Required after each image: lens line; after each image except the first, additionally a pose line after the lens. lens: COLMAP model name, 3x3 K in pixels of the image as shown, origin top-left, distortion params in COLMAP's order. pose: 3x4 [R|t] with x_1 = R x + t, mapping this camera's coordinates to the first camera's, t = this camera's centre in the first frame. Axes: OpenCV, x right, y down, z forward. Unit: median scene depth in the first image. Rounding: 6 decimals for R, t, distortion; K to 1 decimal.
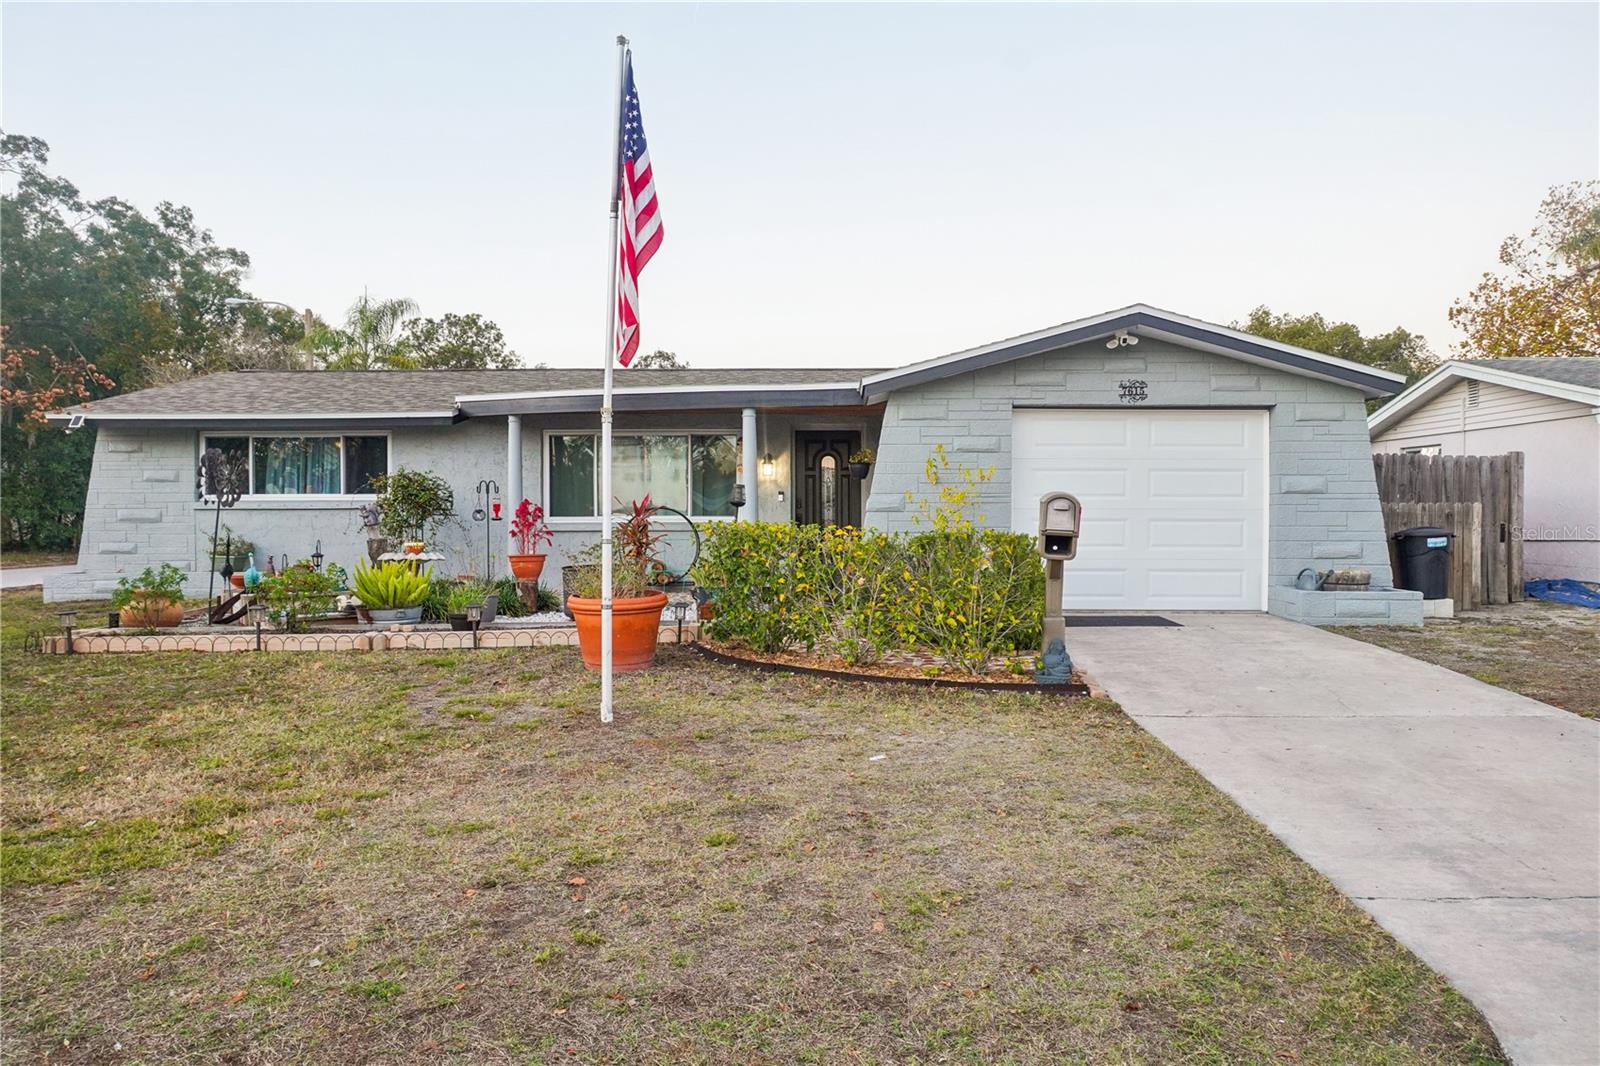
lens RADIAL K [[1059.7, 0, 800.0], [0, 1059.7, 533.0], [0, 0, 1]] dist [-0.039521, 0.033218]
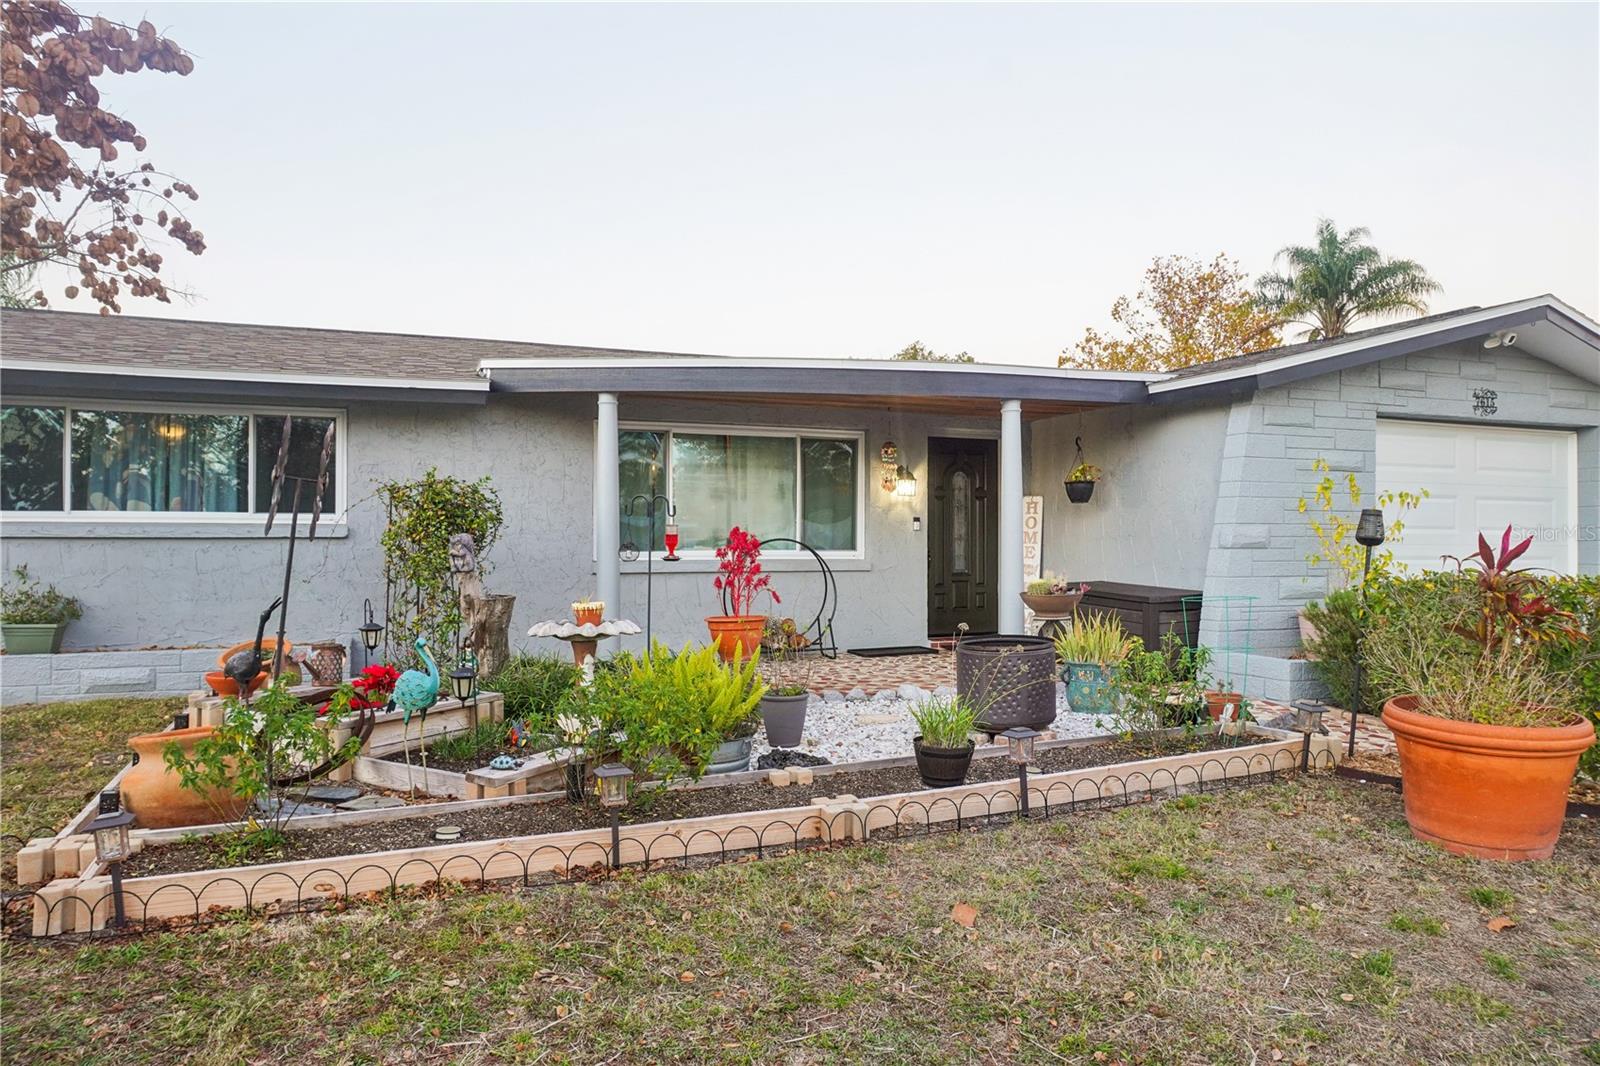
lens RADIAL K [[1059.7, 0, 800.0], [0, 1059.7, 533.0], [0, 0, 1]] dist [-0.039521, 0.033218]
pose [[0.925008, 0.005476, 0.379907, -0.445838], [0.002665, 0.999778, -0.020901, -0.015202], [-0.379937, 0.020346, 0.924788, 0.407633]]
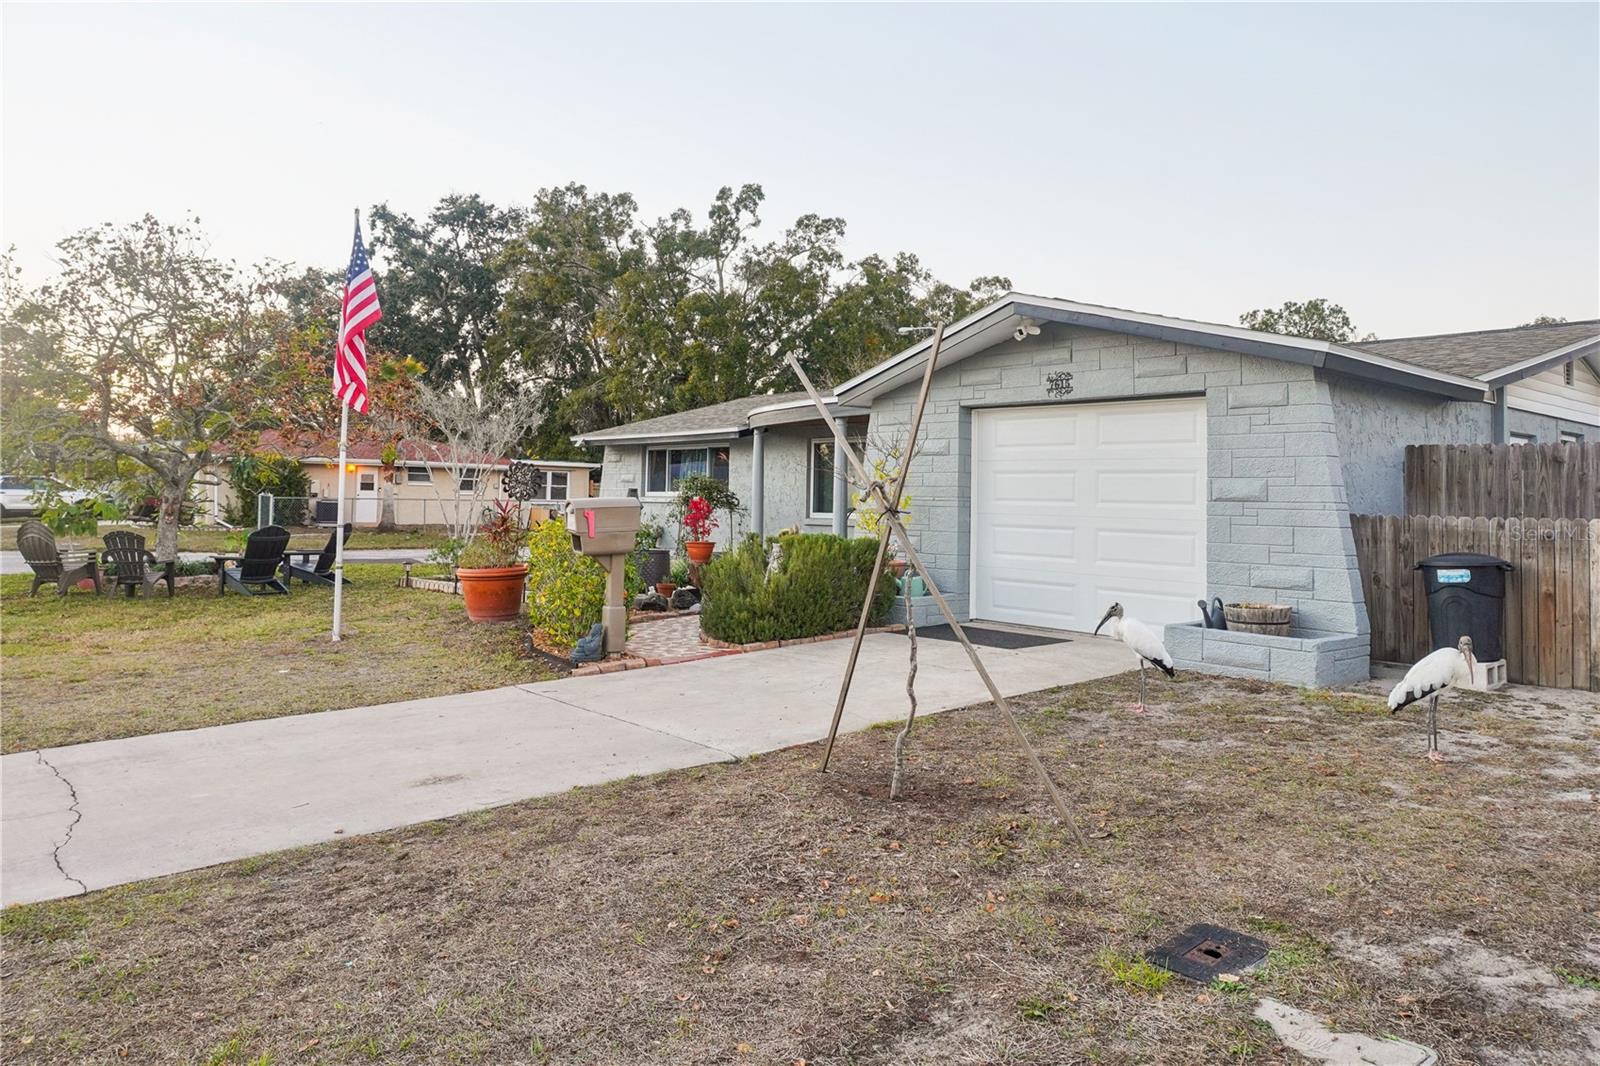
lens RADIAL K [[1089.5, 0, 822.0], [0, 1089.5, 470.5], [0, 0, 1]] dist [-0.024306, 0.000100]
pose [[0.686405, -0.006939, -0.727187, 0.770241], [-0.032459, 0.998666, -0.040167, -0.016488], [0.726495, 0.051174, 0.685264, 0.206900]]
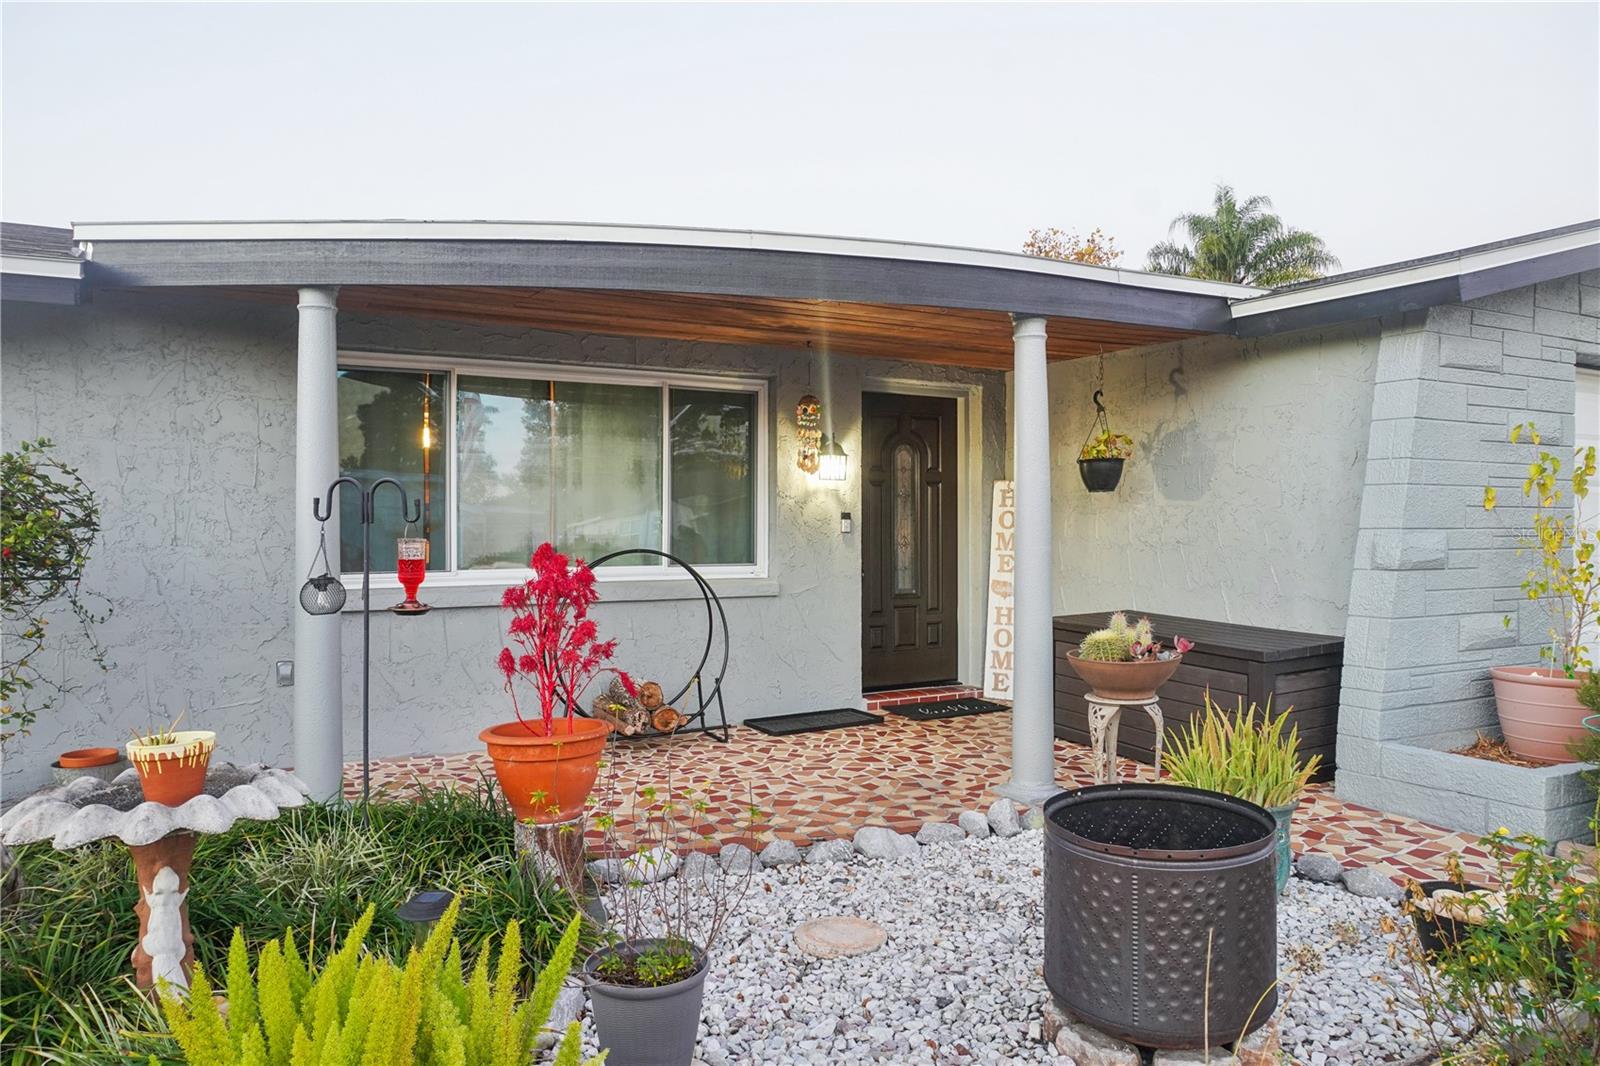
lens RADIAL K [[1116.5, 0, 800.0], [0, 1116.5, 533.0], [0, 0, 1]] dist [-0.032875, 0.001308]
pose [[0.869799, -0.002096, 0.493402, -0.344696], [0.006436, 0.999954, -0.007098, -0.031165], [-0.493364, 0.009349, 0.869773, 0.666588]]
